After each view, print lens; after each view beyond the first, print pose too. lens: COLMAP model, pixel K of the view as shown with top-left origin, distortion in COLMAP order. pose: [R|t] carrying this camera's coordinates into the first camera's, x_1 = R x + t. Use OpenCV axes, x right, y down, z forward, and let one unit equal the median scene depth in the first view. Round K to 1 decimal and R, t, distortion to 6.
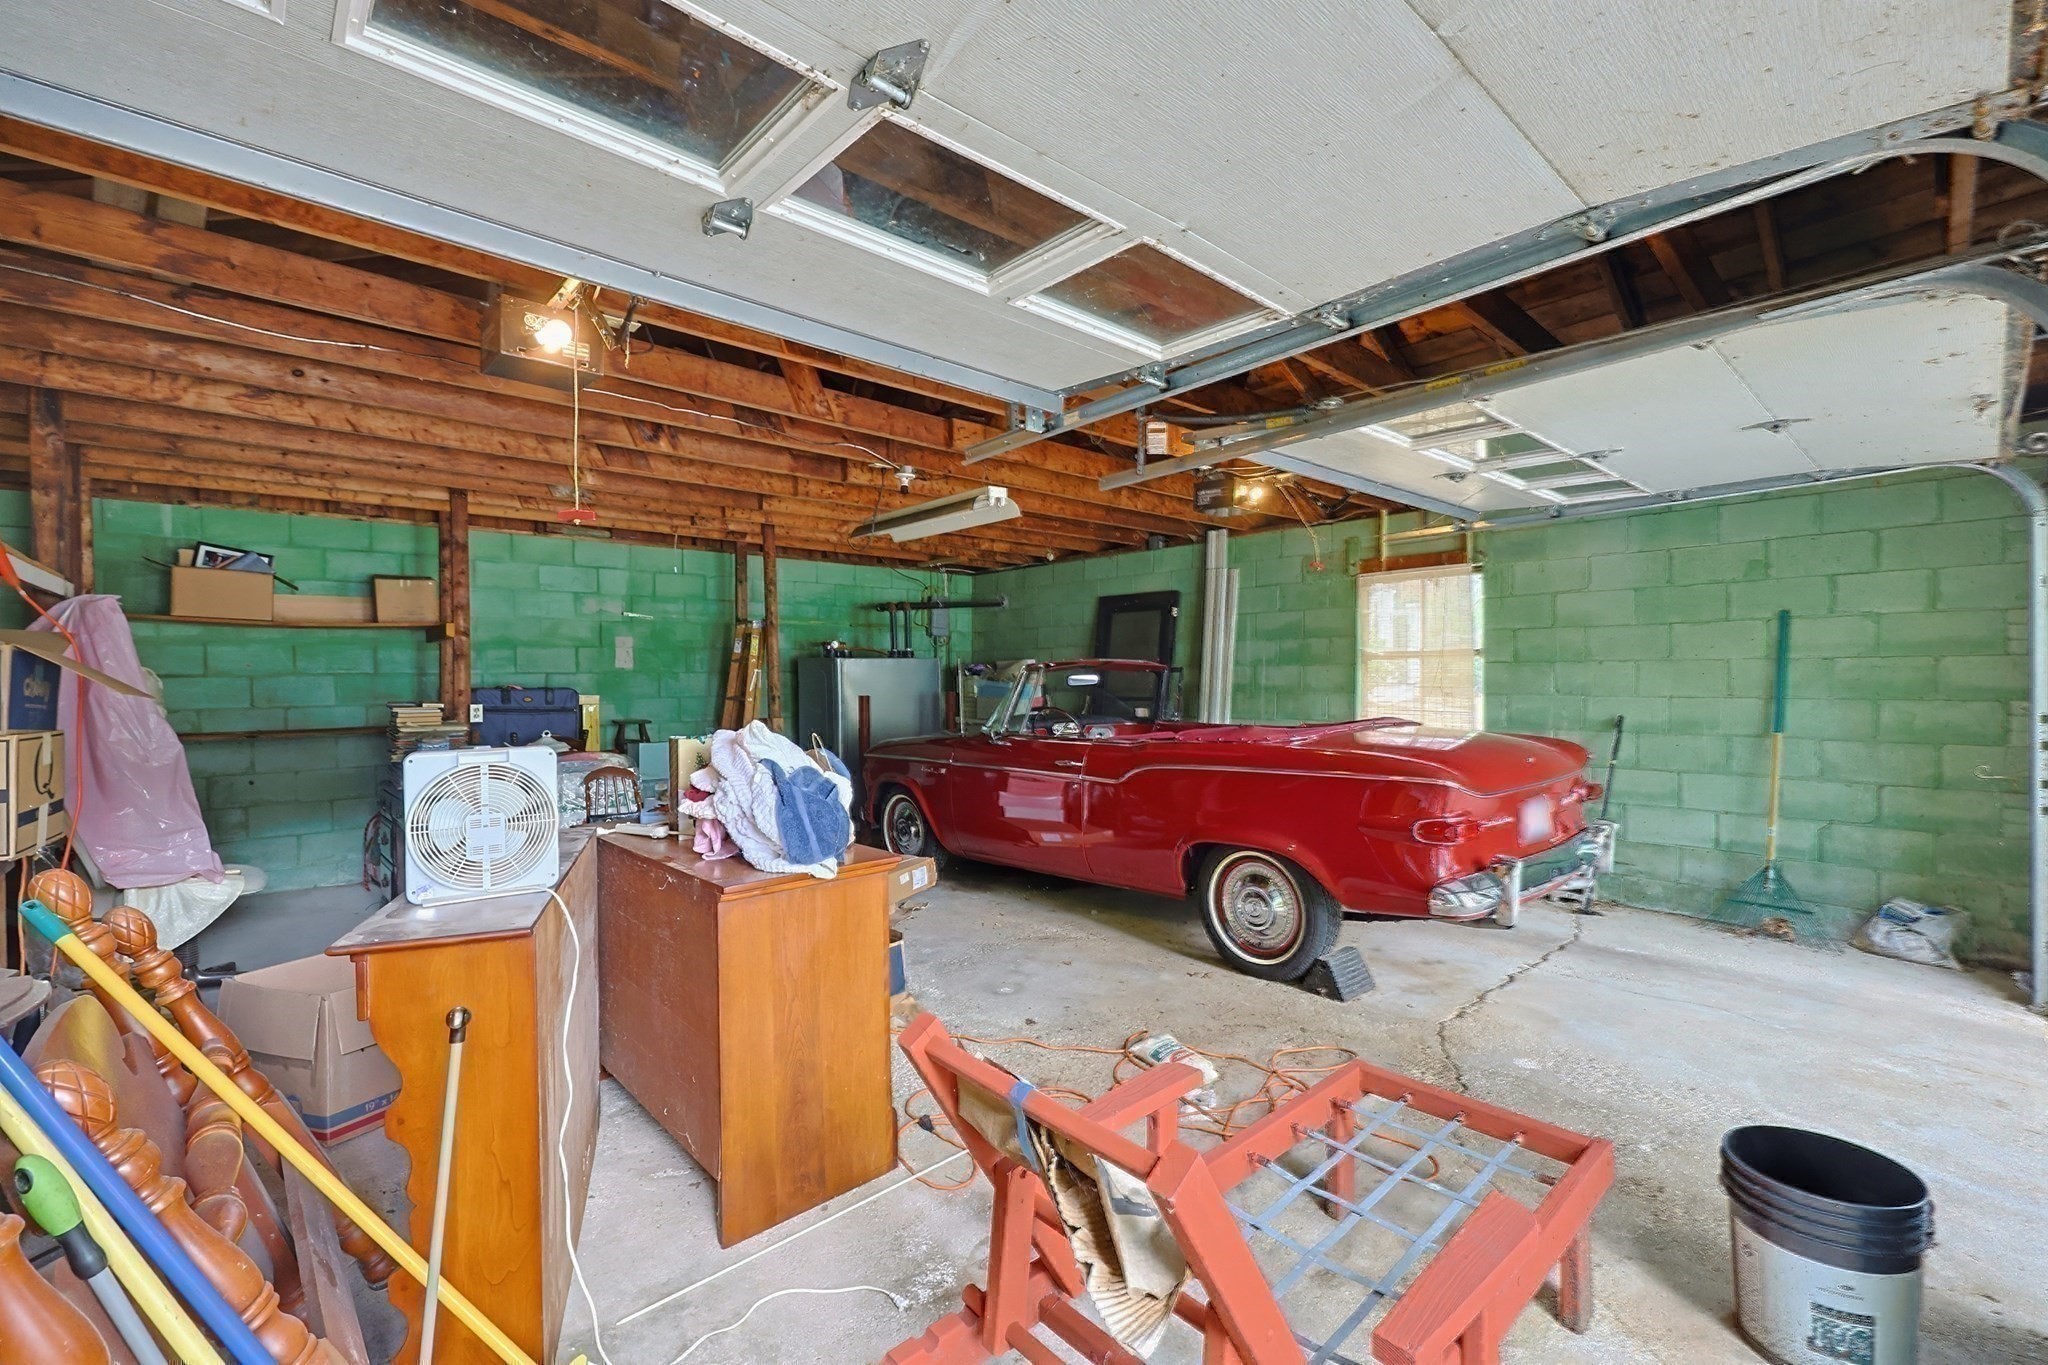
lens RADIAL K [[881.1, 0, 1028.5], [0, 881.1, 675.3], [0, 0, 1]] dist [0.000072, -0.000114]
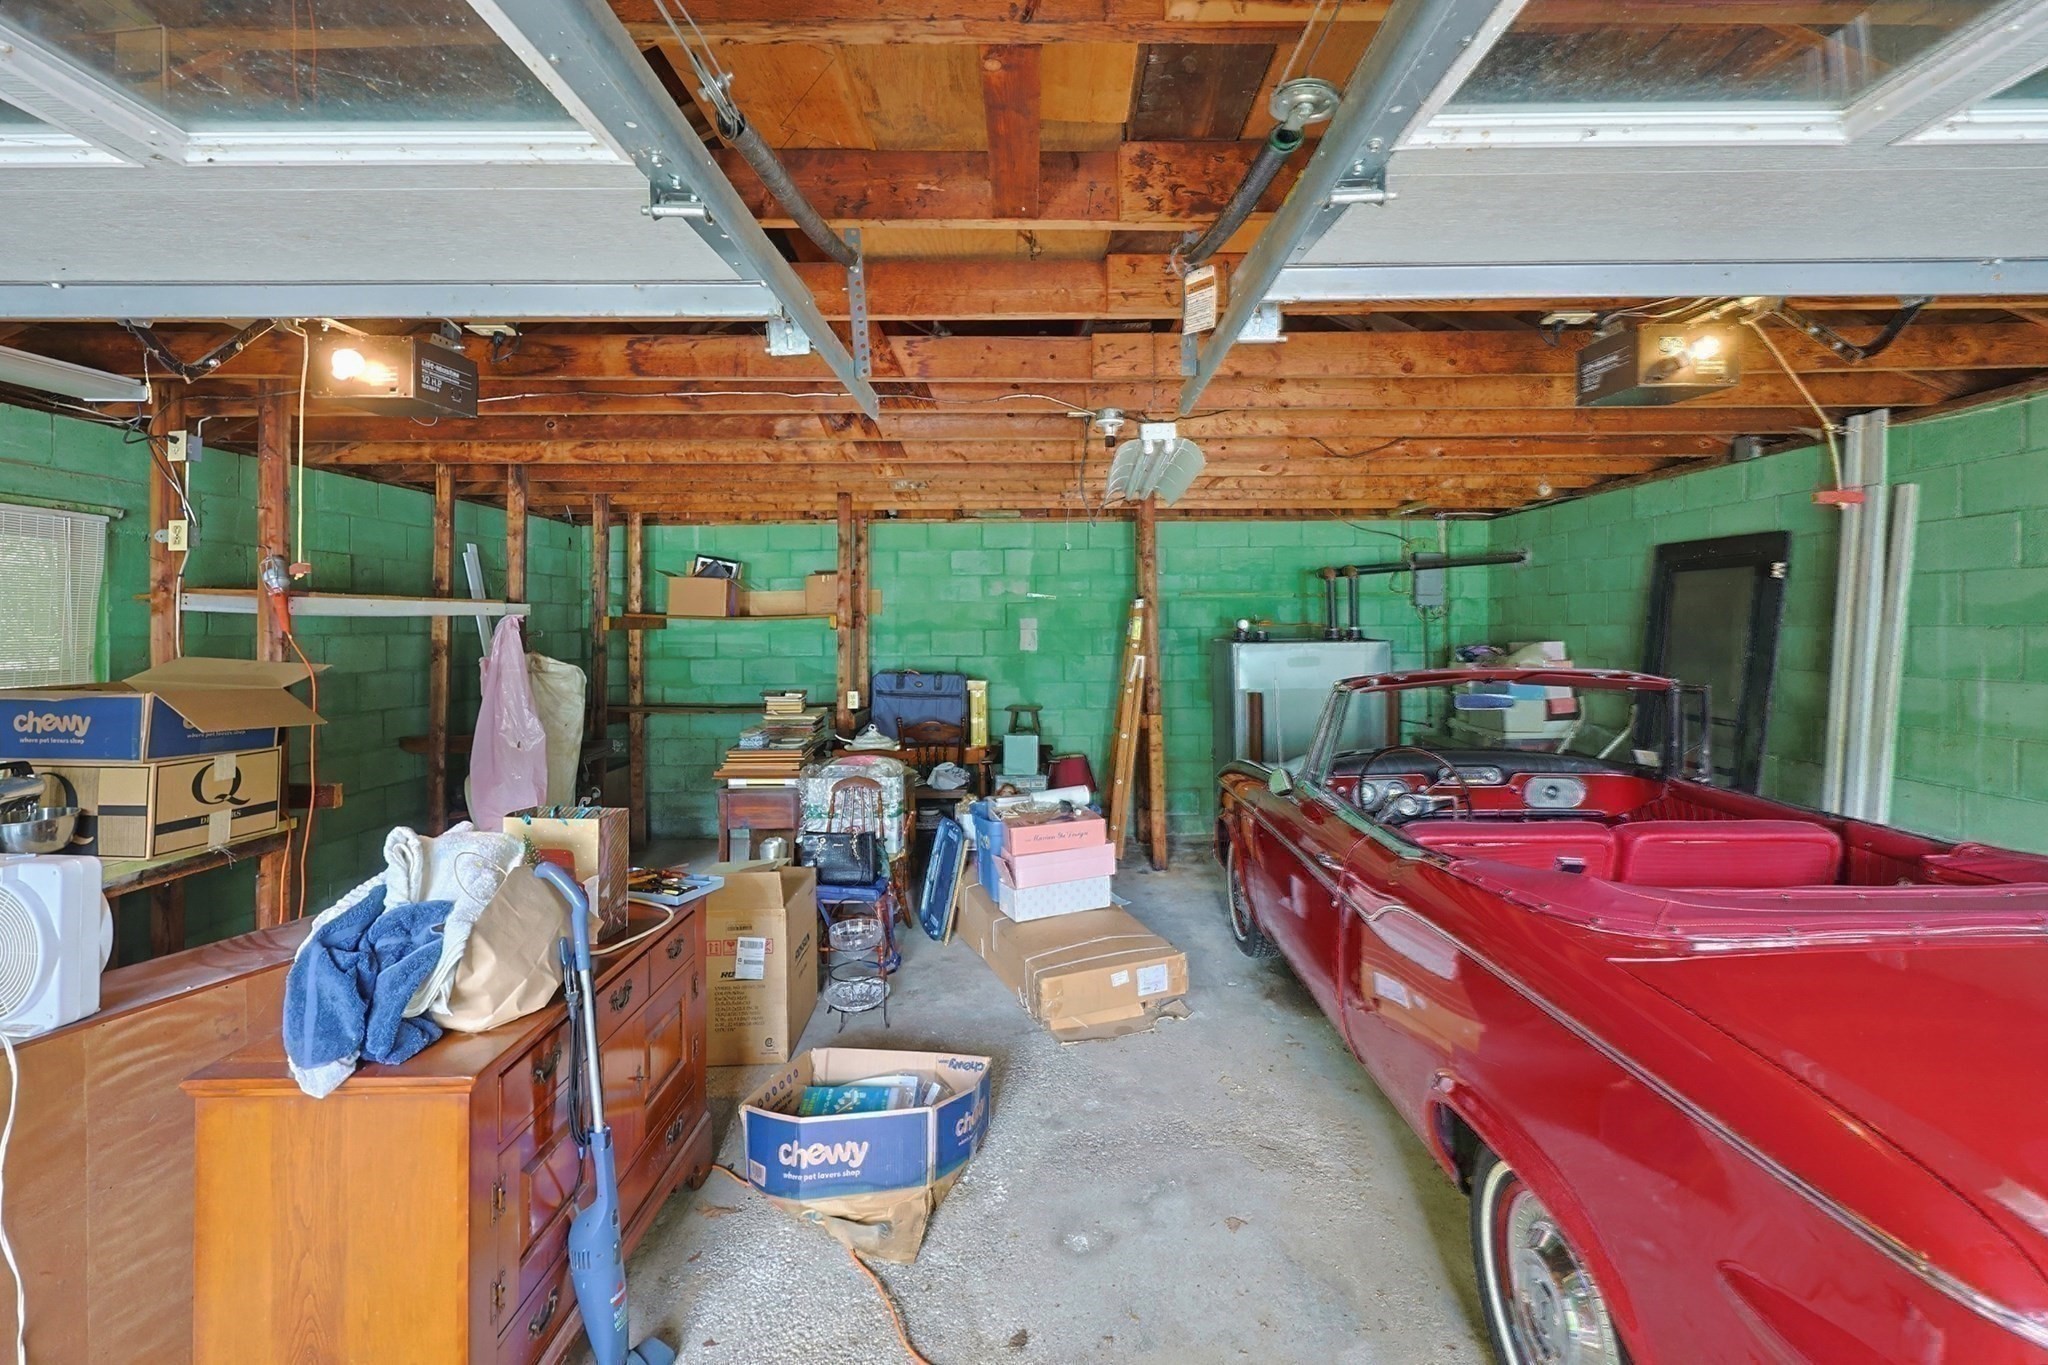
lens RADIAL K [[895.7, 0, 1031.6], [0, 895.7, 600.1], [0, 0, 1]] dist [0.001972, 0.000175]
pose [[0.737828, -0.014662, -0.674830, 0.215190], [0.000507, 0.999776, -0.021167, -0.044623], [0.674989, 0.015275, 0.737670, 0.287263]]
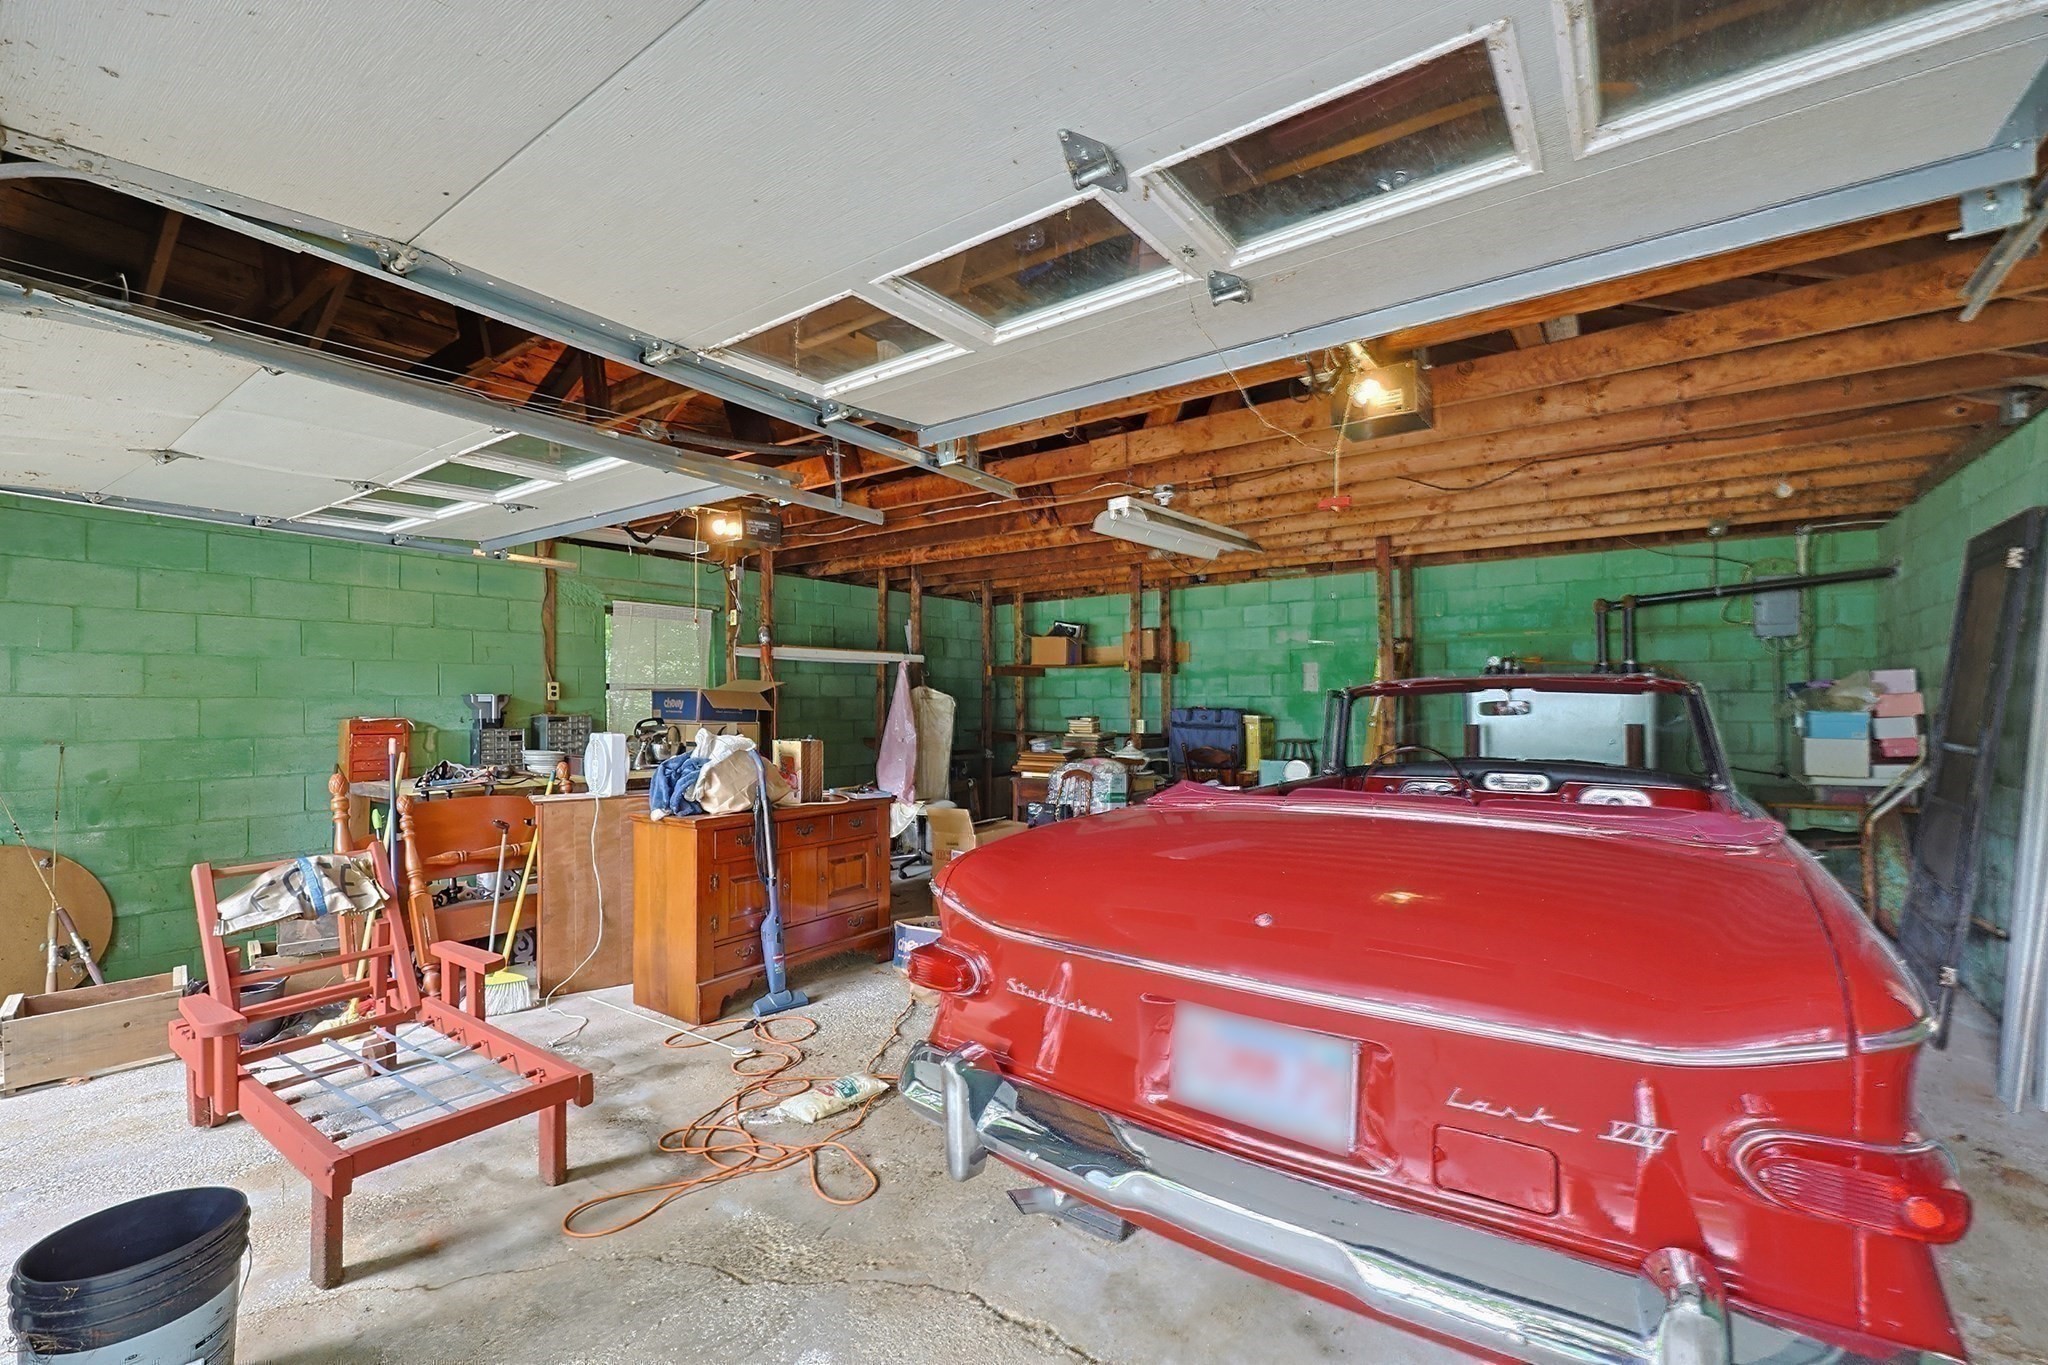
lens RADIAL K [[855.8, 0, 1024.0], [0, 855.8, 682.5], [0, 0, 1]] dist [0.000014, 0.000001]
pose [[0.208945, -0.014670, -0.977817, 0.516970], [0.002779, 0.999892, -0.014407, -0.005182], [0.977923, 0.000293, 0.208963, 0.451967]]
